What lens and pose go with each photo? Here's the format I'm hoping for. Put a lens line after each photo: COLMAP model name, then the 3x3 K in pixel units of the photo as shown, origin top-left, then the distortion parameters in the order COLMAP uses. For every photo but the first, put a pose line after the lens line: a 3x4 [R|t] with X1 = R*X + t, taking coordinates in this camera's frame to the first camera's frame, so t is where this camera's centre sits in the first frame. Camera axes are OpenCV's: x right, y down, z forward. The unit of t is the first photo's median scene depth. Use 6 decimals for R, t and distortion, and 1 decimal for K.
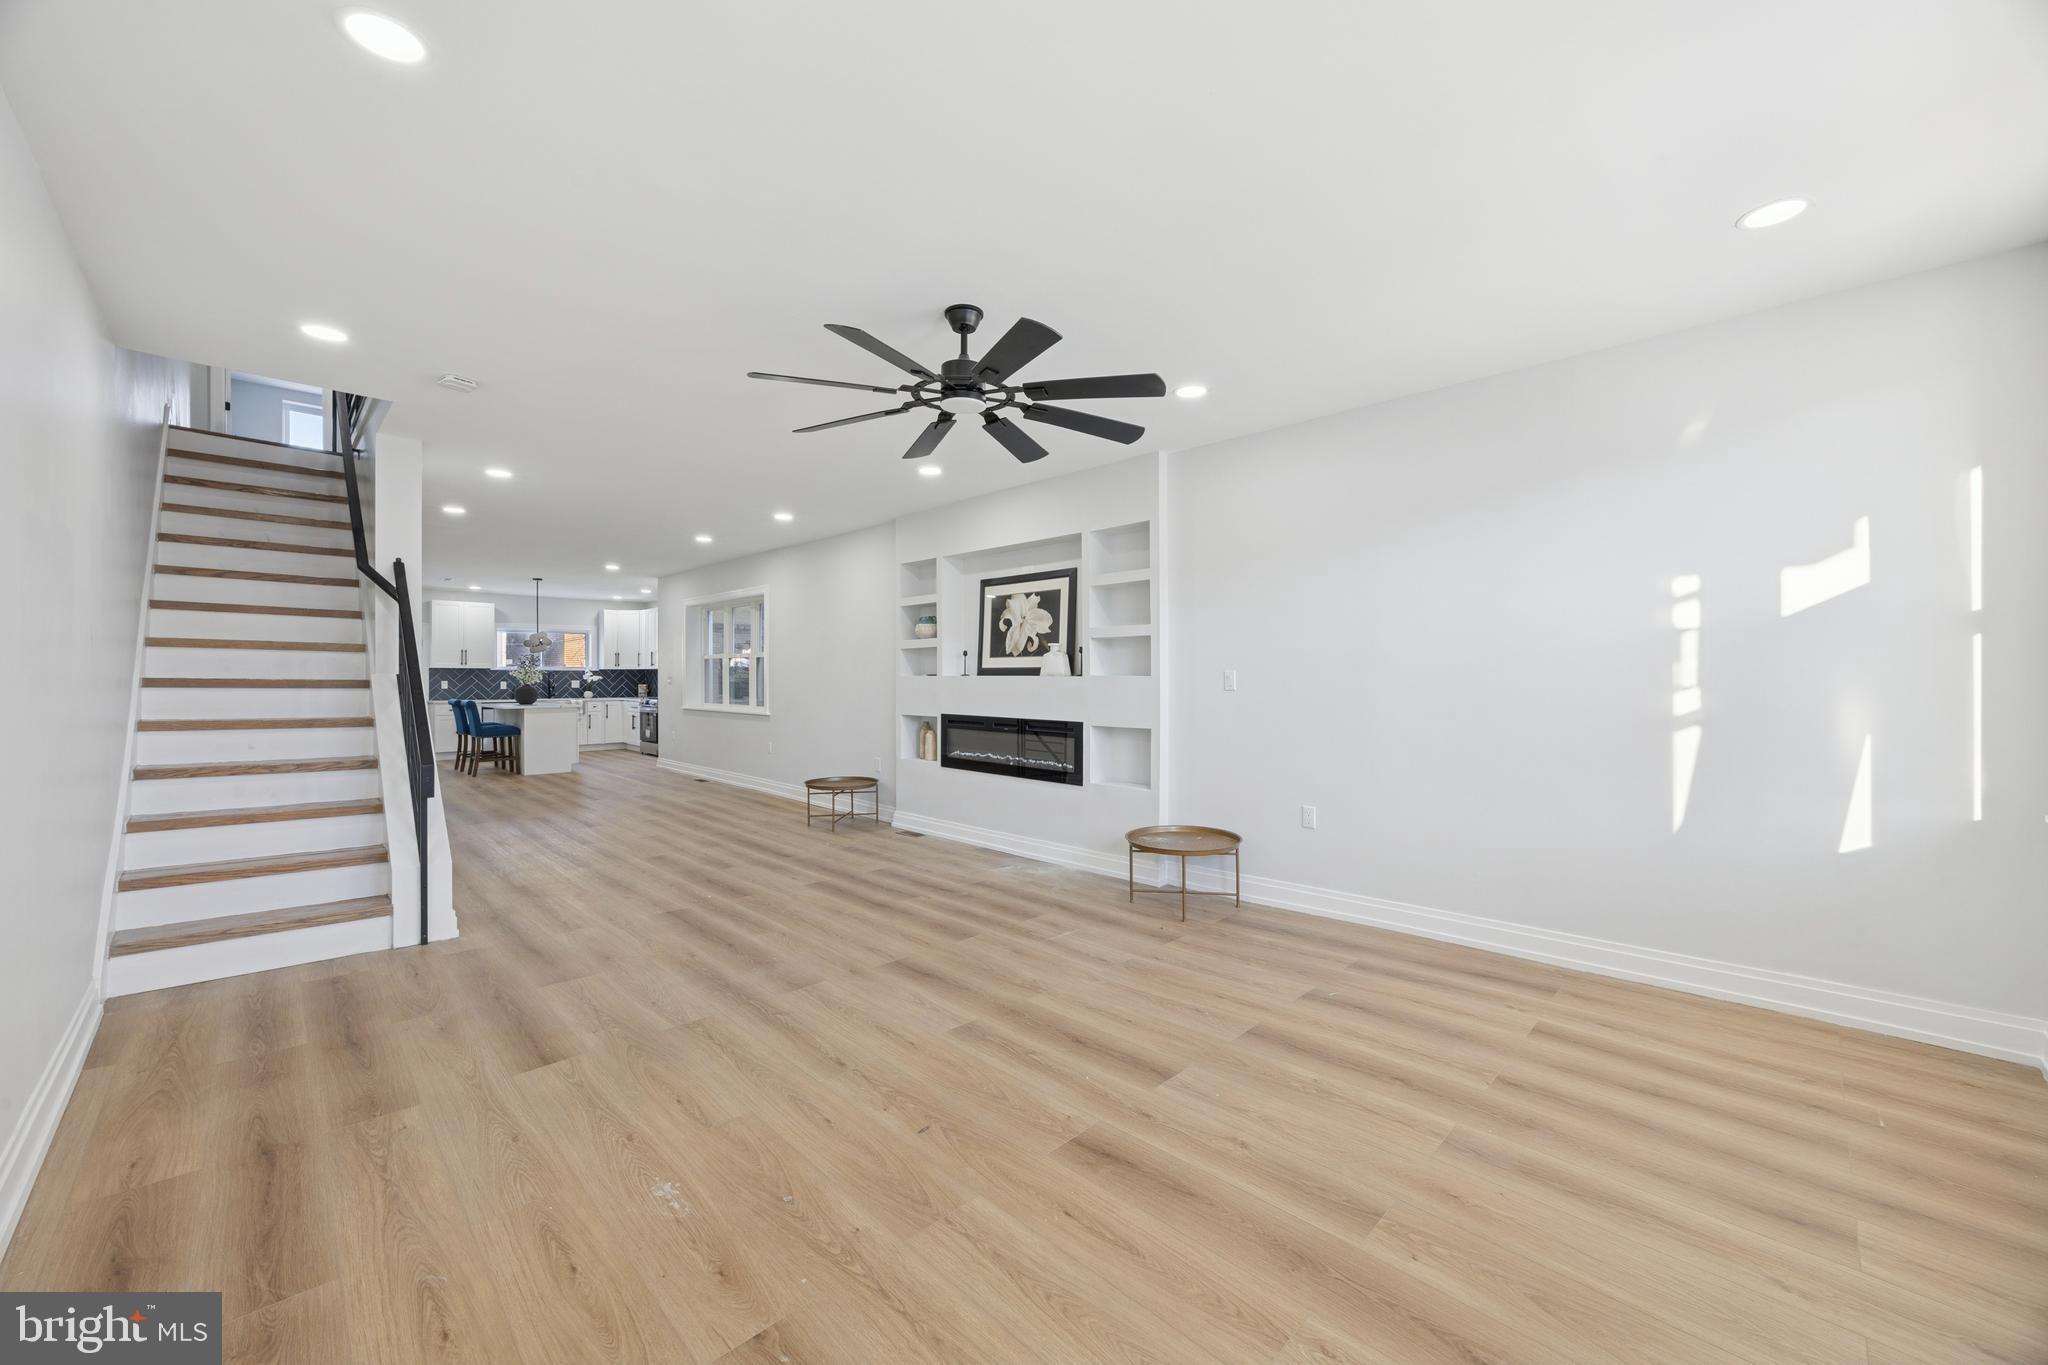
lens RADIAL K [[780.4, 0, 1013.8], [0, 780.4, 676.6], [0, 0, 1]] dist [-0.001491, -0.000018]
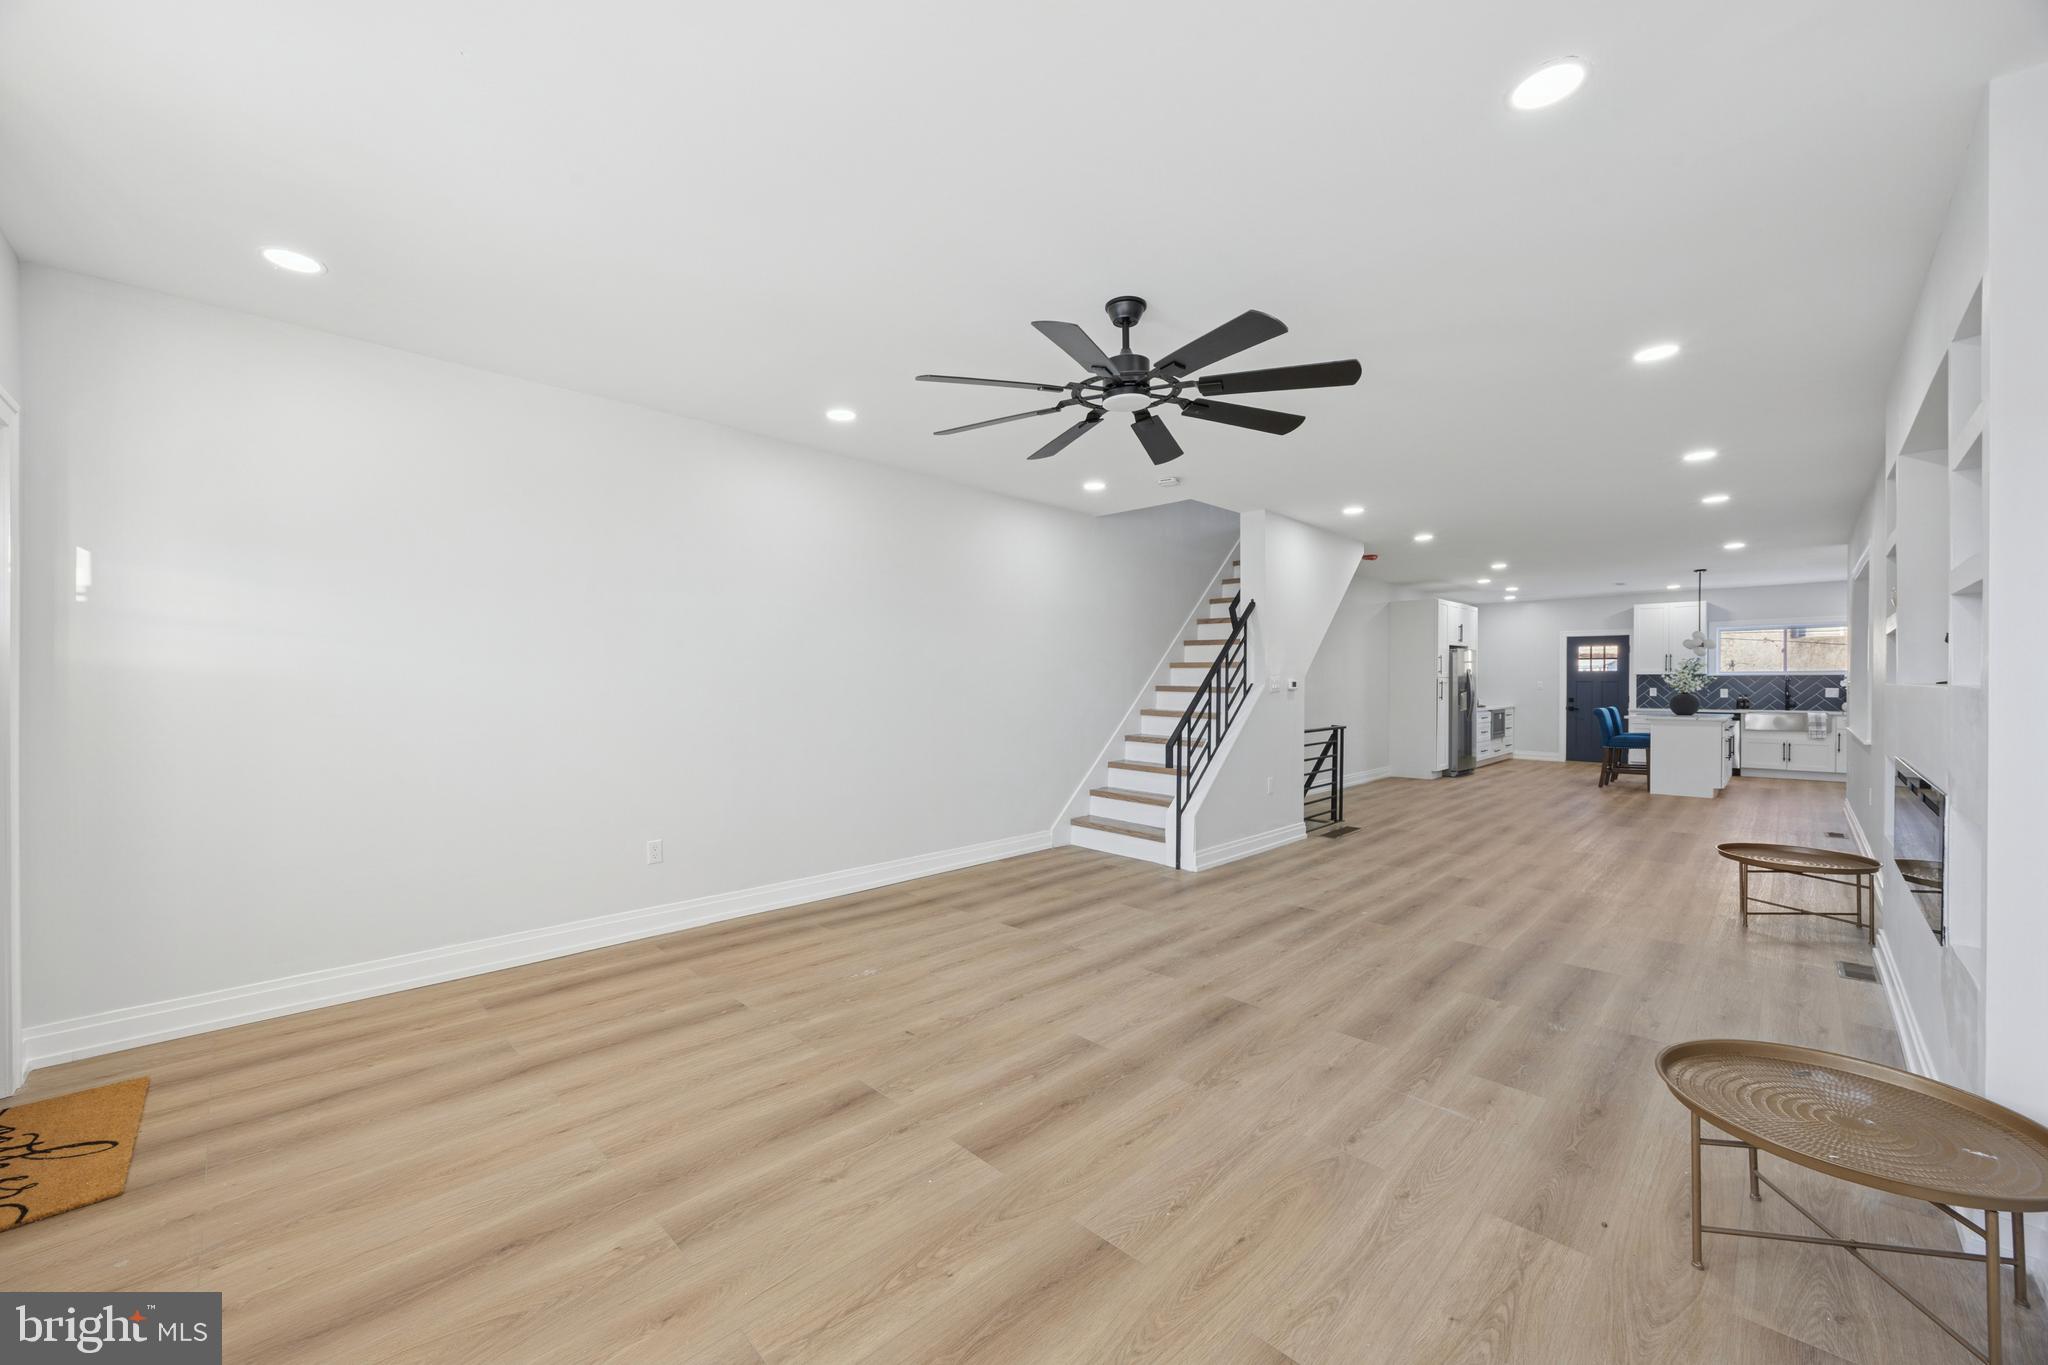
lens RADIAL K [[775.0, 0, 1013.8], [0, 775.0, 688.4], [0, 0, 1]] dist [-0.002568, -0.000333]
pose [[0.007163, 0.006073, -0.999956, 0.613607], [0.002461, 0.999978, 0.006091, -0.004383], [0.999971, -0.002505, 0.007148, 0.603436]]
